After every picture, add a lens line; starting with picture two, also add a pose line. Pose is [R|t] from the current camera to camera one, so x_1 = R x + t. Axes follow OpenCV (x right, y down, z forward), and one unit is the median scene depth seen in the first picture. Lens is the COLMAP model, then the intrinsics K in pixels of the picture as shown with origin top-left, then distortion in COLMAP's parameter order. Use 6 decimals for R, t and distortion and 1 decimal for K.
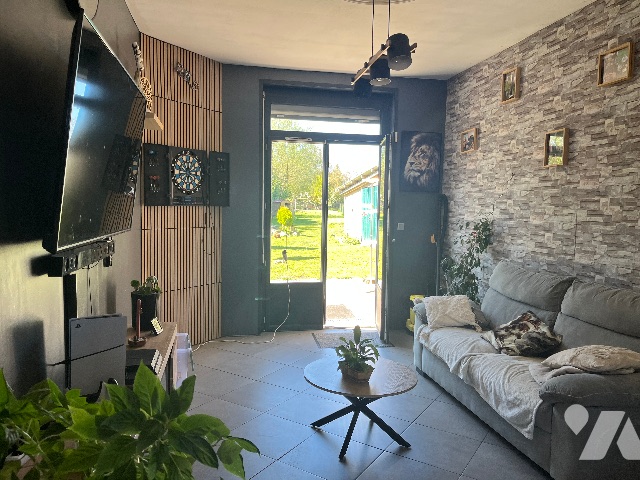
lens RADIAL K [[479.1, 0, 317.8], [0, 479.1, 240.2], [0, 0, 1]] dist [0.010314, -0.026963]
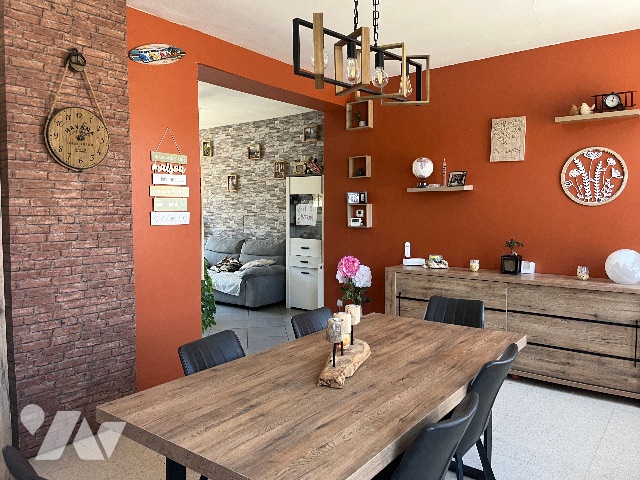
lens RADIAL K [[479.1, 0, 318.7], [0, 479.1, 236.5], [0, 0, 1]] dist [0.010314, -0.026963]
pose [[0.758520, -0.059765, 0.648904, -0.711104], [0.066773, 0.997672, 0.013835, 0.056237], [-0.648220, 0.032835, 0.760745, -1.020602]]
